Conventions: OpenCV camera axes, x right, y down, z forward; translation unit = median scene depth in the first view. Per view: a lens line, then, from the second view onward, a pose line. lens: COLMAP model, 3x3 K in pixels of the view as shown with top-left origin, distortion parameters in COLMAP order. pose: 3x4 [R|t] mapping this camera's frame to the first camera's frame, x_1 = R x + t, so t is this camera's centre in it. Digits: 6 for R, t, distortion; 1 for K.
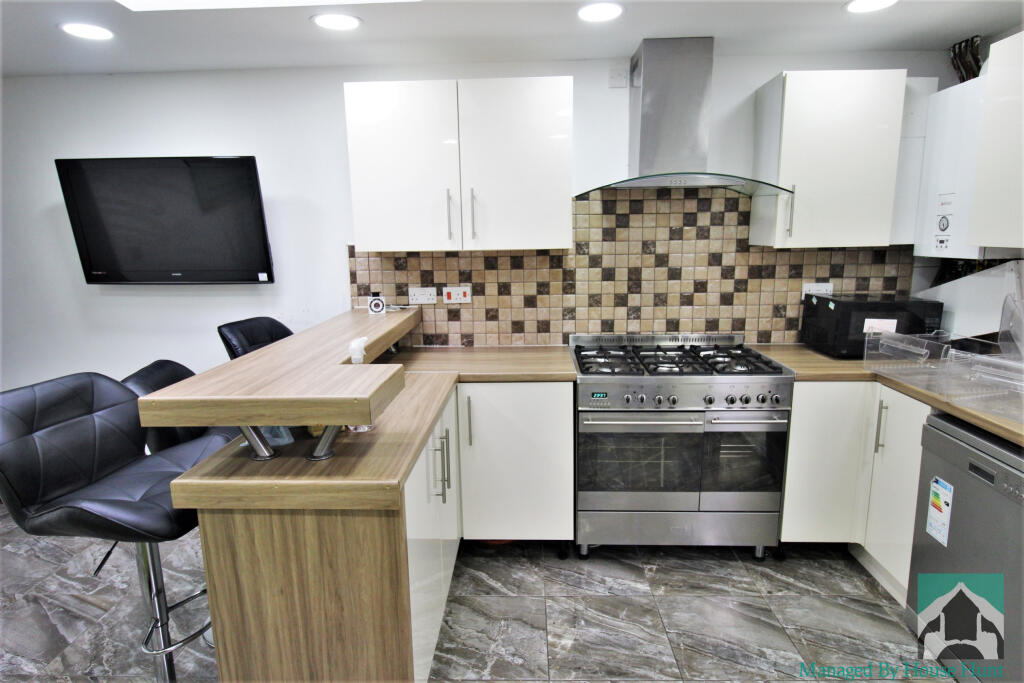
lens RADIAL K [[554.9, 0, 515.0], [0, 554.9, 336.1], [0, 0, 1]] dist [-0.021800, -0.000949]
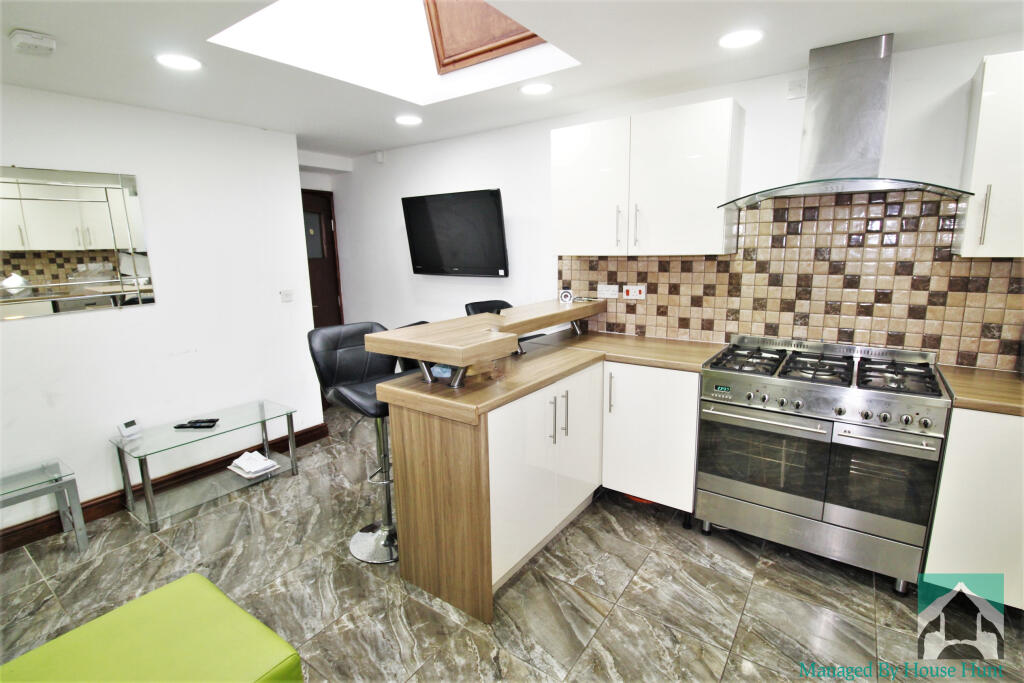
lens RADIAL K [[481.8, 0, 508.9], [0, 481.8, 340.5], [0, 0, 1]] dist [-0.034428, -0.000802]
pose [[0.822611, 0.105104, -0.558807, 0.270603], [-0.093779, 0.994387, 0.048980, 0.004733], [0.560818, 0.012113, 0.827850, -0.018414]]
